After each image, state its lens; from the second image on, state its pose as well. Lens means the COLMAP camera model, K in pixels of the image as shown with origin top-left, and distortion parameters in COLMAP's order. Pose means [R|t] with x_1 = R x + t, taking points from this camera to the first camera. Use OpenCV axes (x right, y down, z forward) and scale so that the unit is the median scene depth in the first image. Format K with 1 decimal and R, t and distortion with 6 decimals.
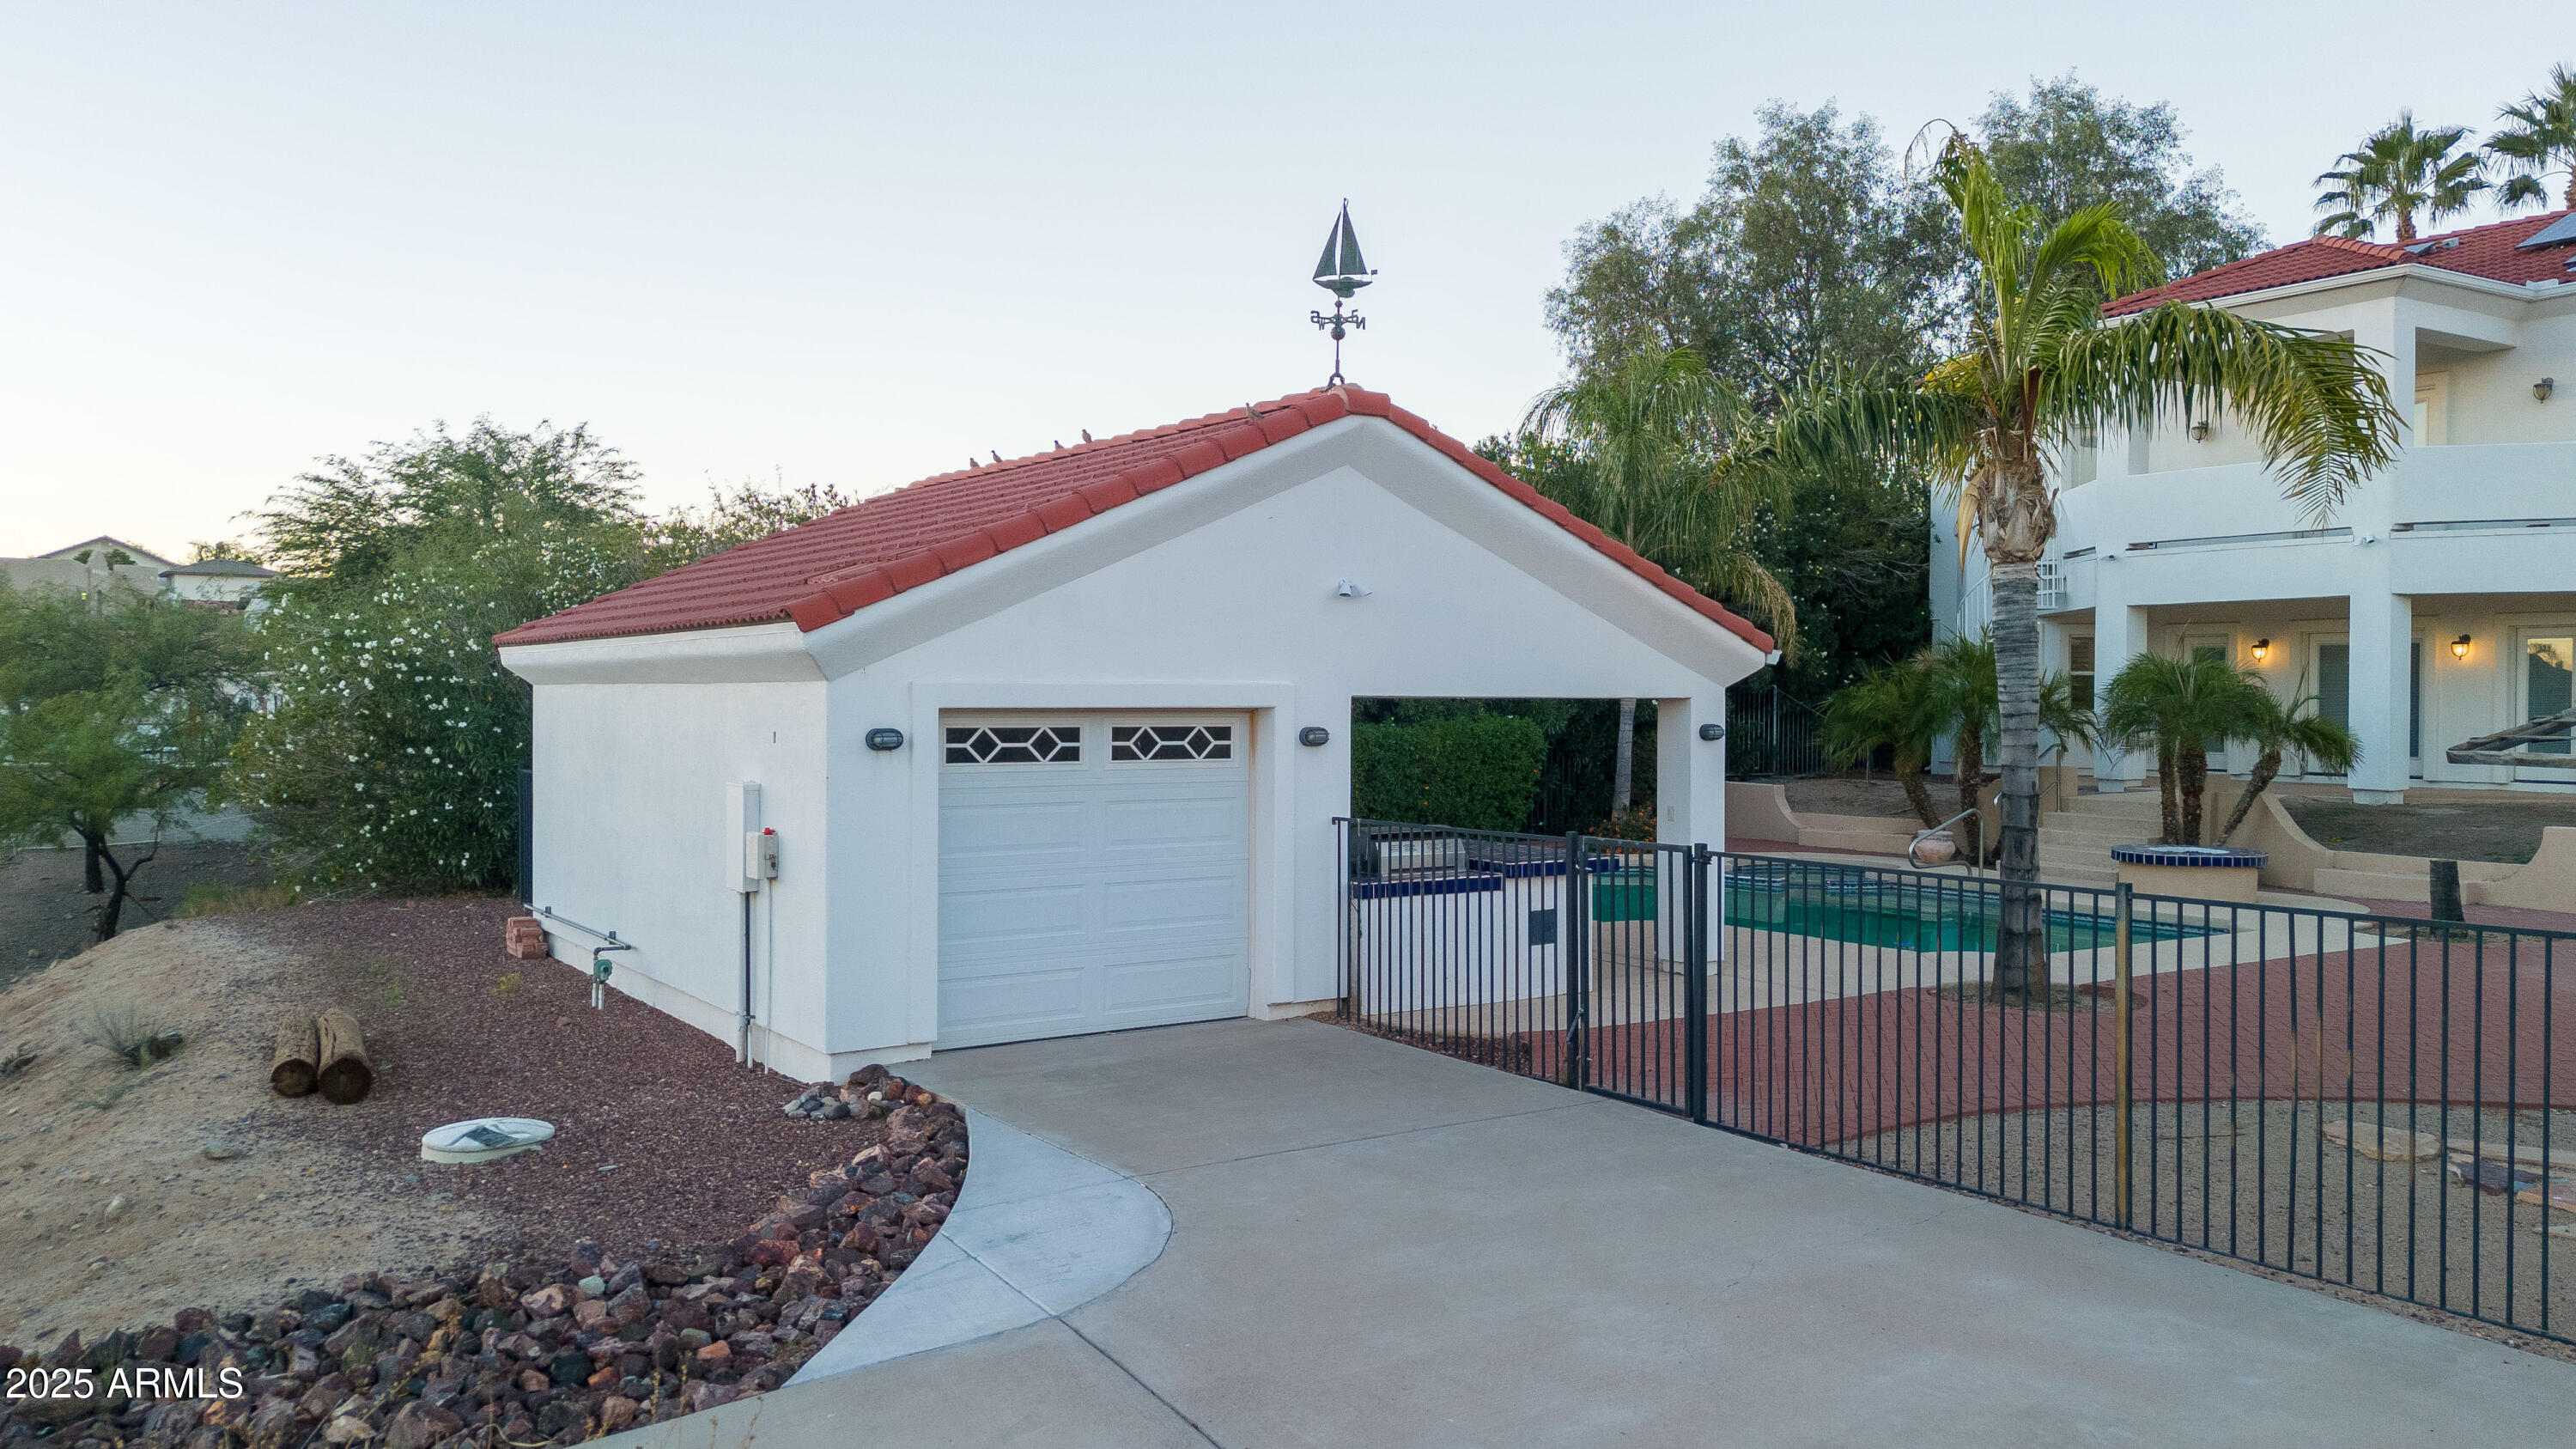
lens RADIAL K [[1887.0, 0, 1305.3], [0, 1887.0, 719.4], [0, 0, 1]] dist [0.029178, -0.001404]
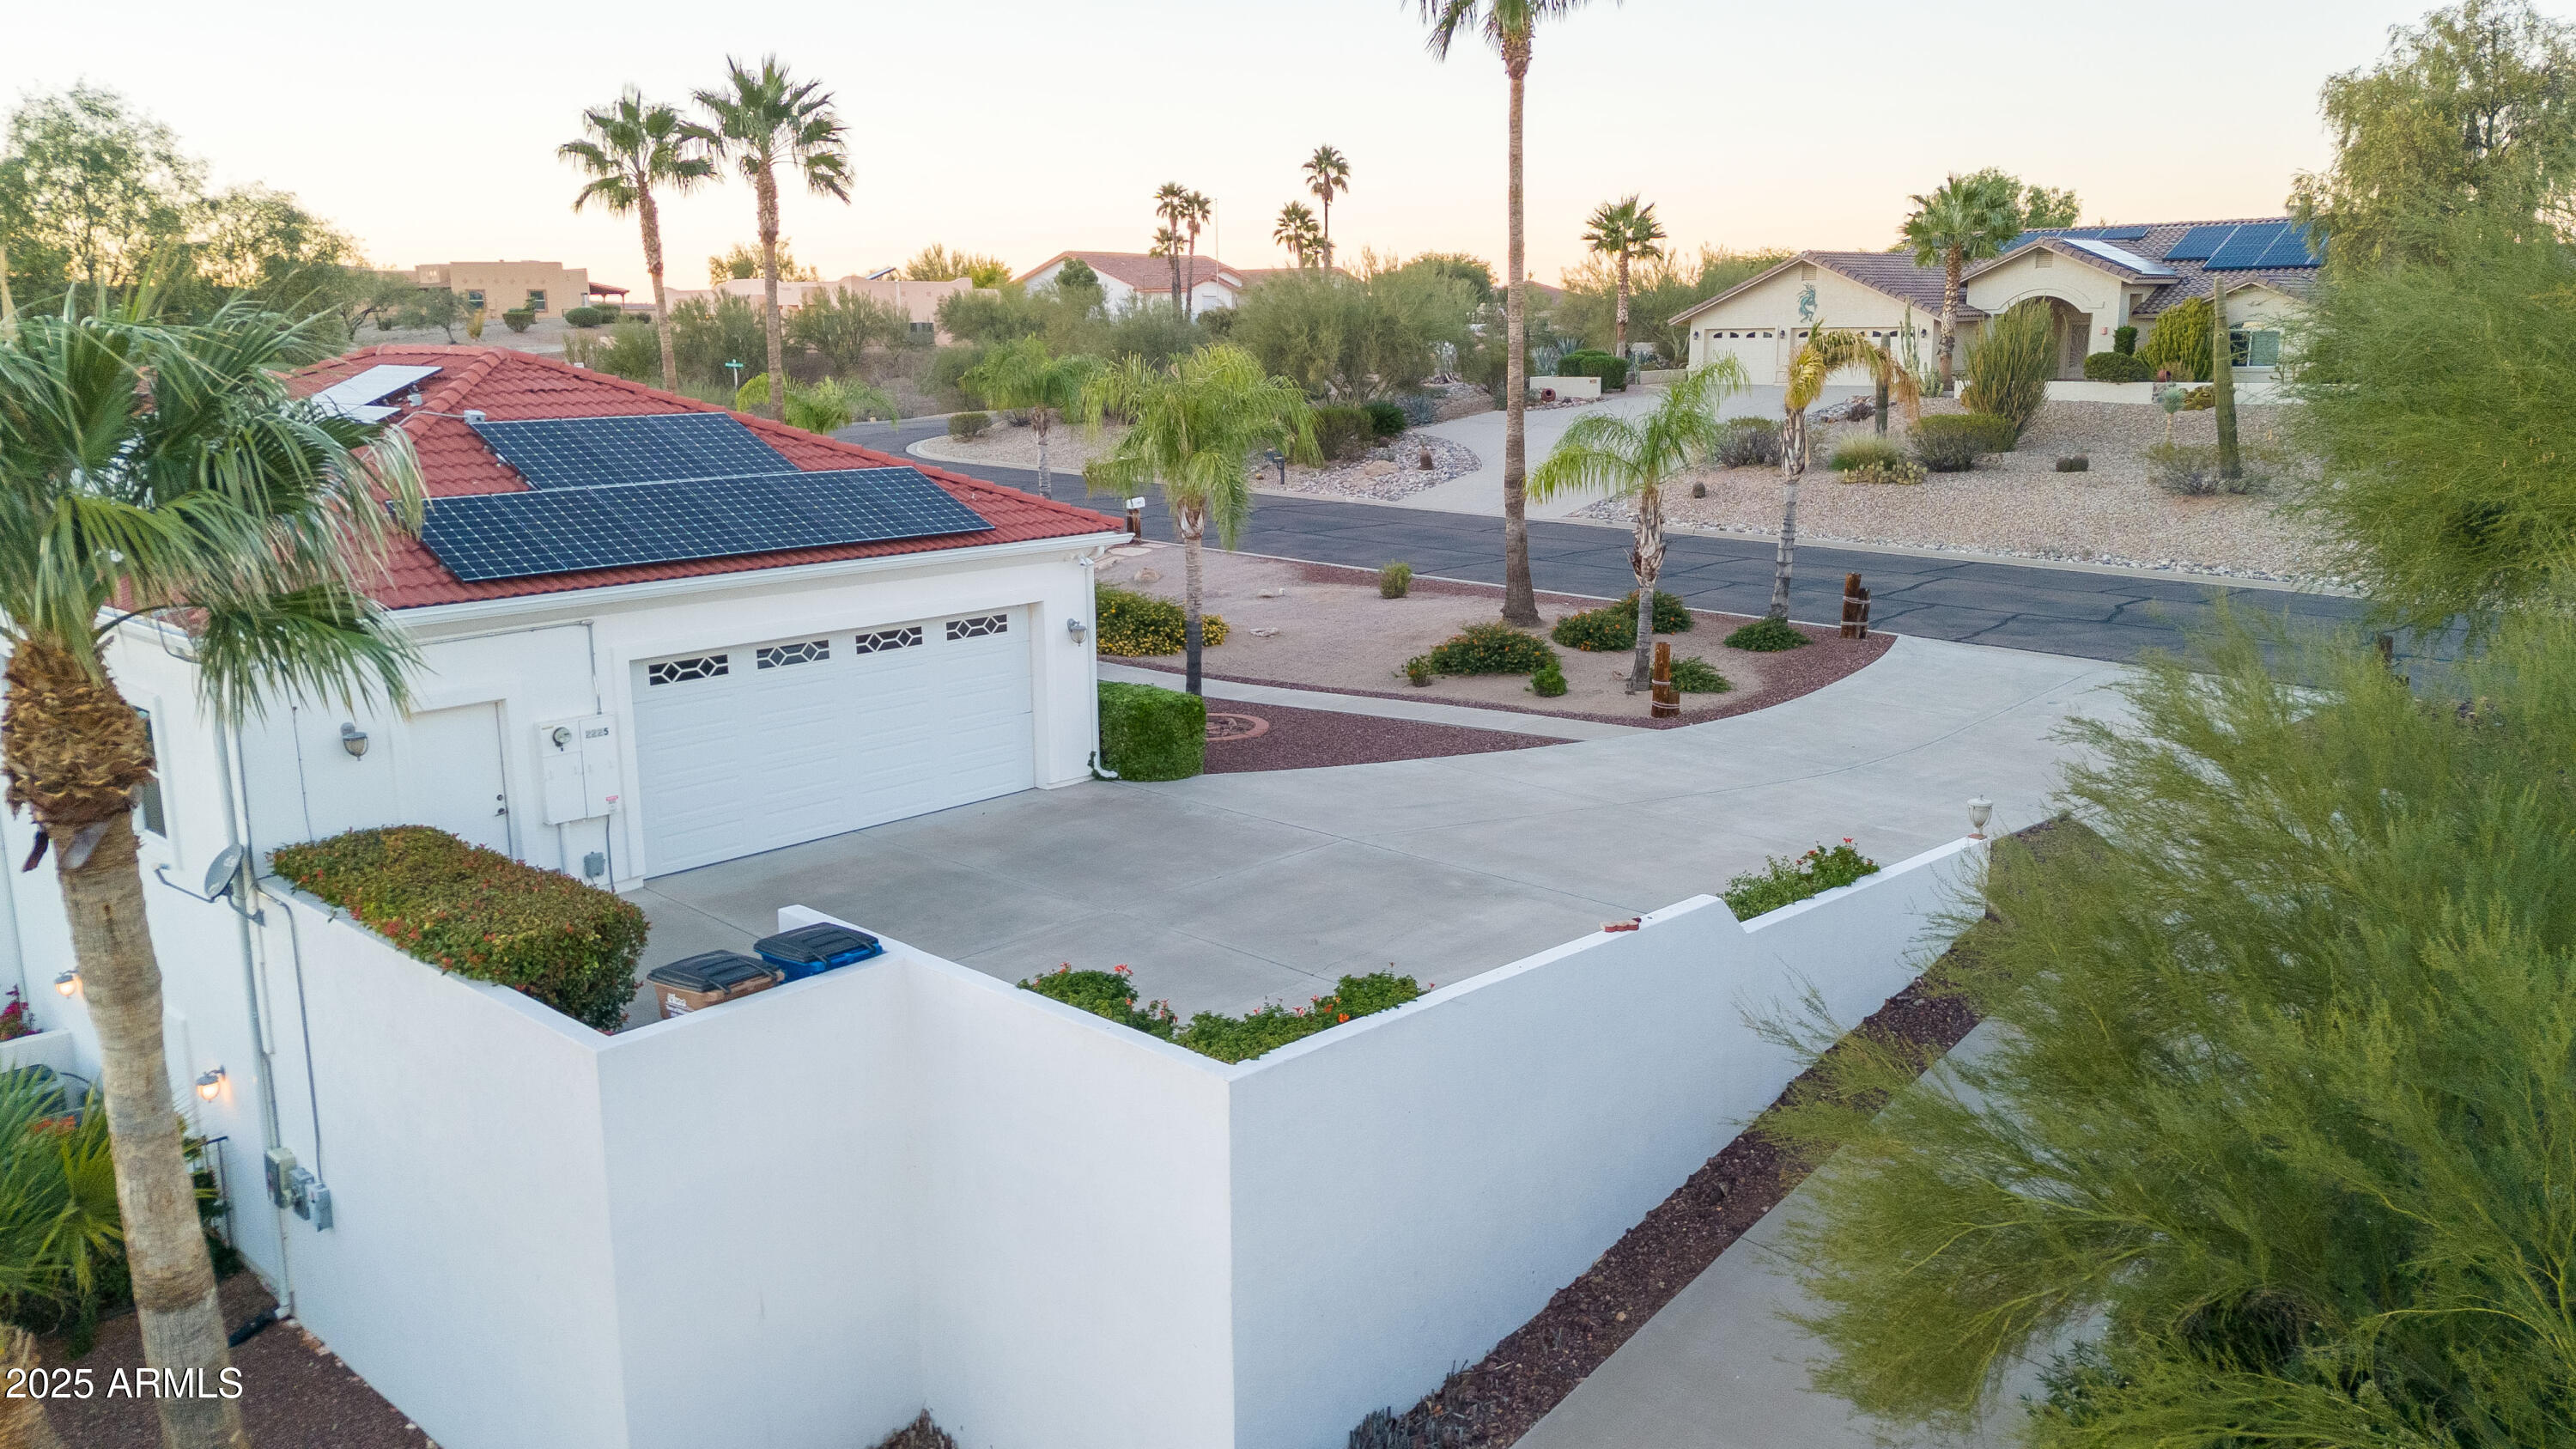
lens RADIAL K [[1877.4, 0, 1274.5], [0, 1877.4, 740.9], [0, 0, 1]] dist [0.079575, -0.103983]
pose [[0.972499, -0.061825, 0.224554, 2.178245], [0.015347, 0.979041, 0.203085, -0.582910], [-0.232403, -0.194054, 0.953065, -0.378044]]
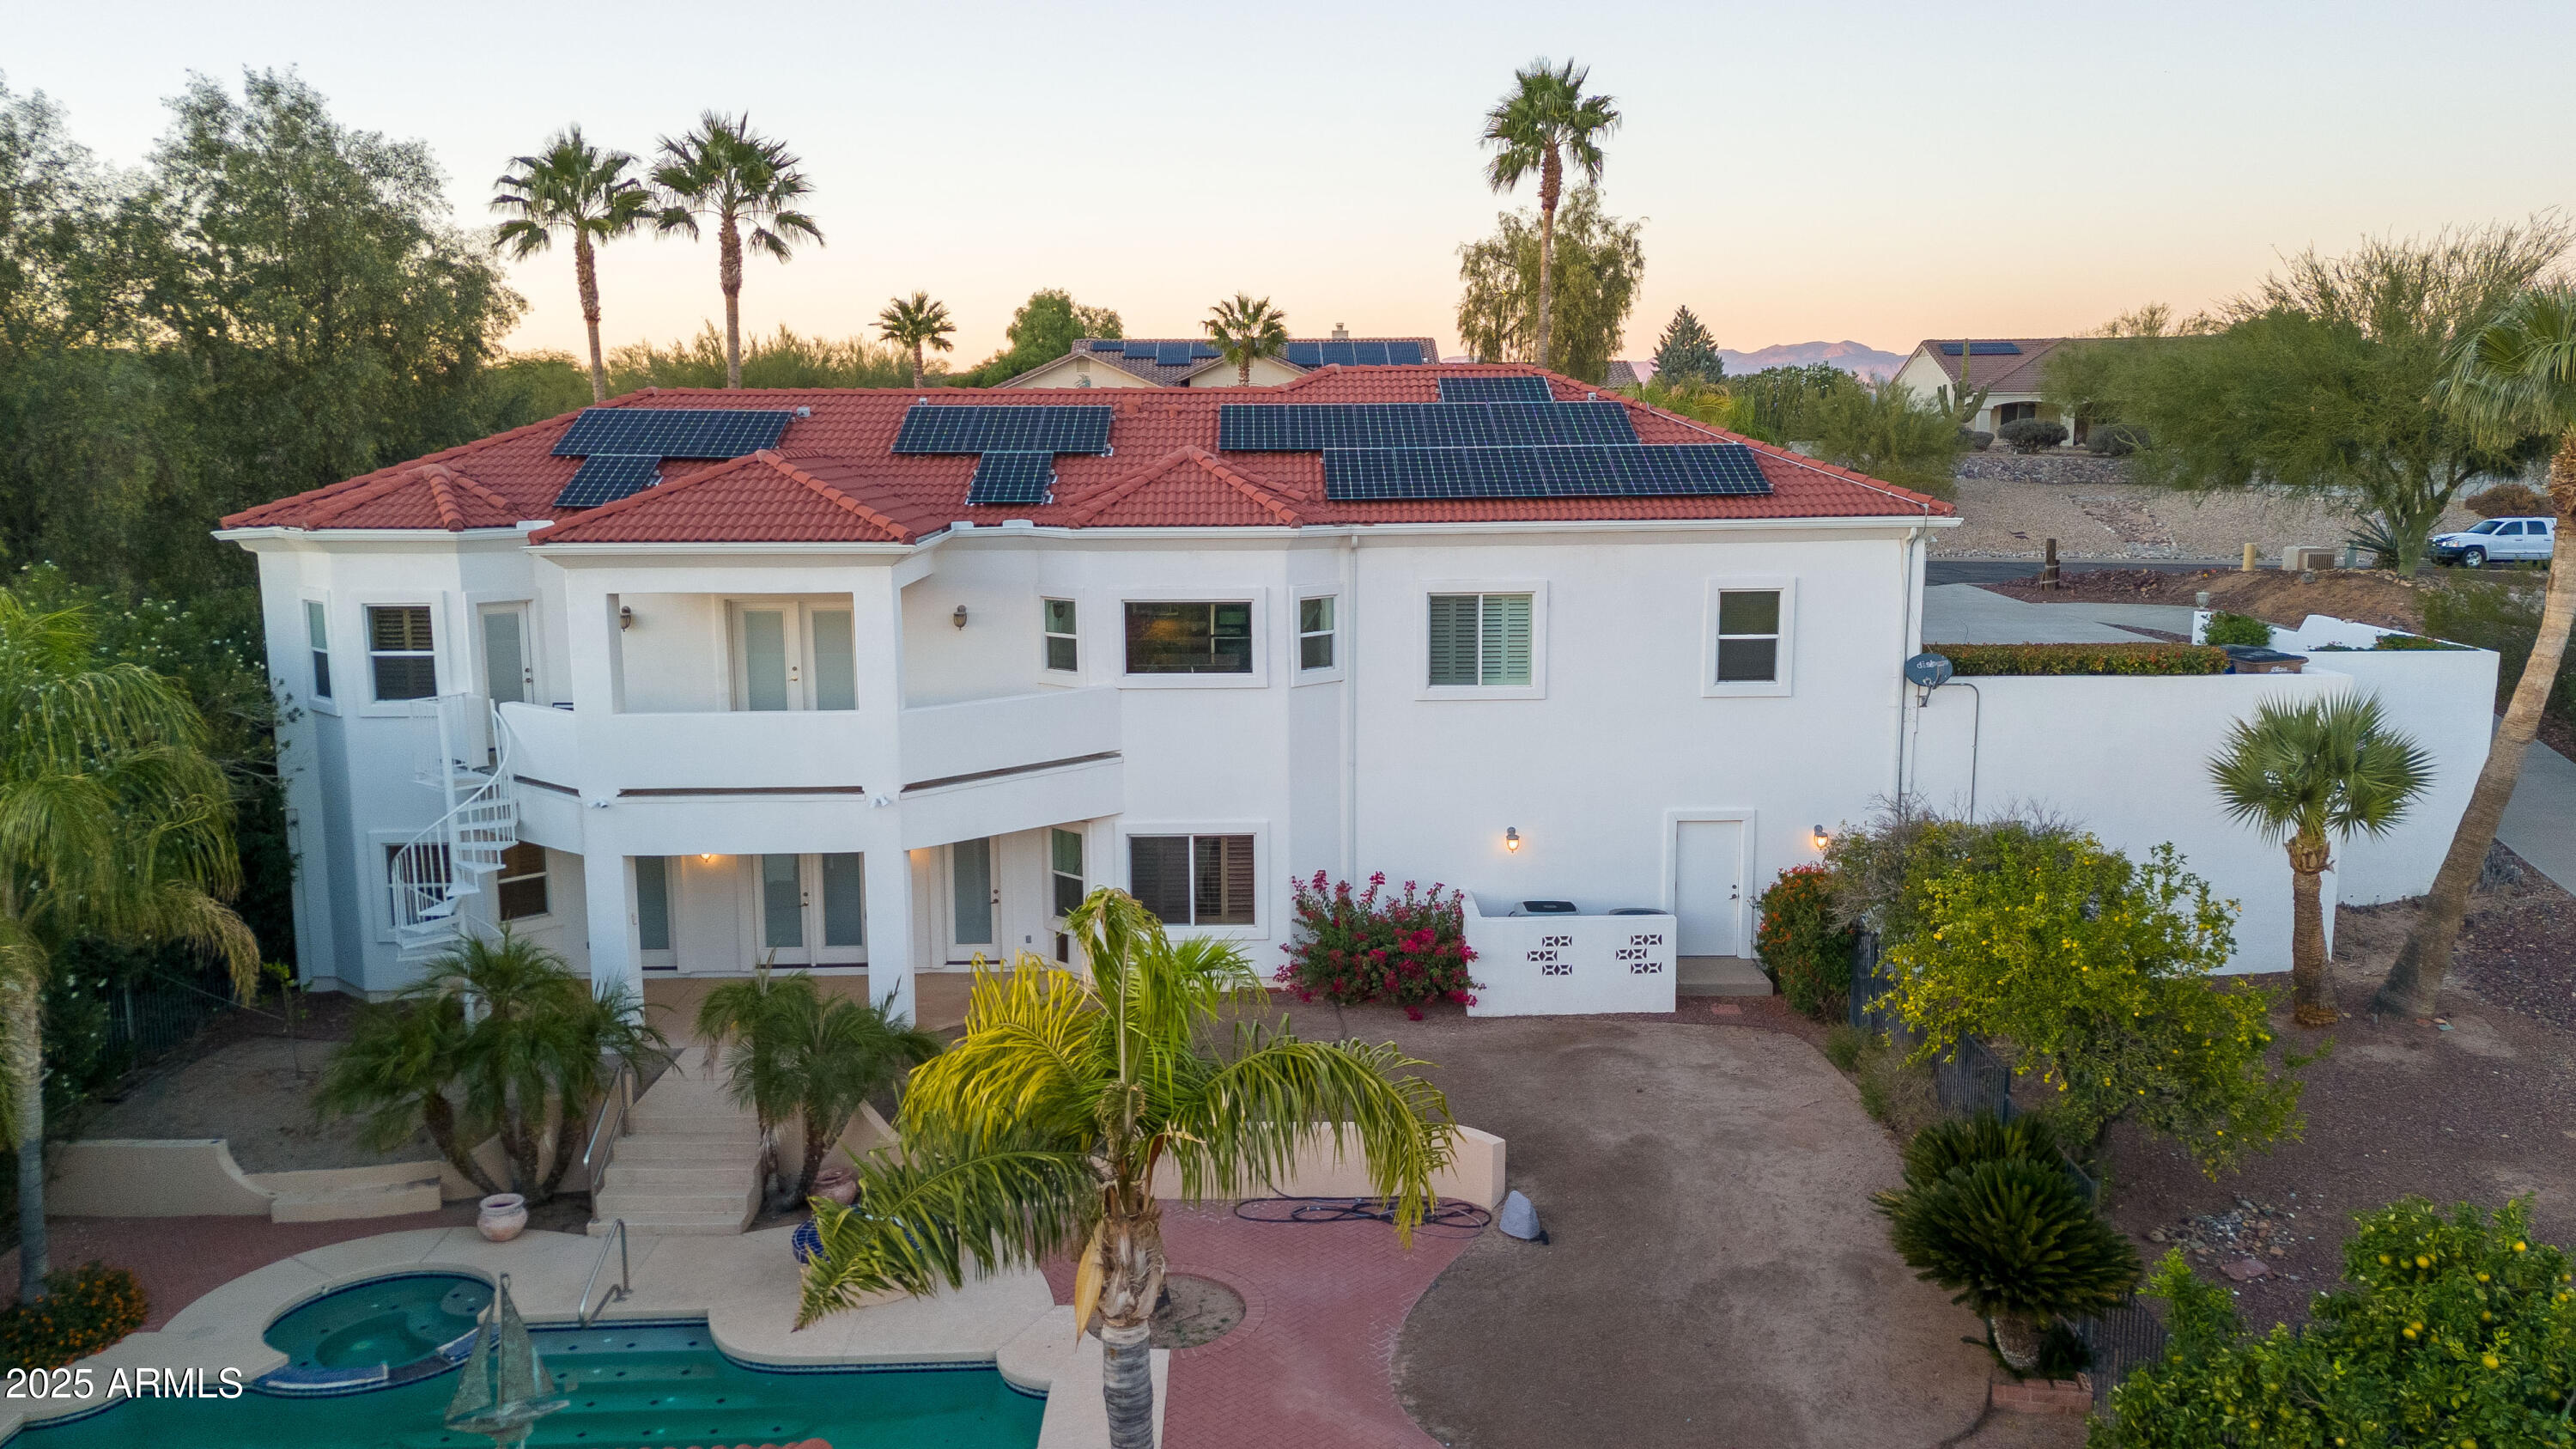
lens RADIAL K [[1881.3, 0, 1288.0], [0, 1881.3, 724.5], [0, 0, 1]] dist [0.059204, -0.052706]
pose [[0.531014, -0.137635, 0.836110, -0.294999], [0.019821, 0.988468, 0.150126, -0.505306], [-0.847131, -0.063146, 0.527619, 0.509582]]
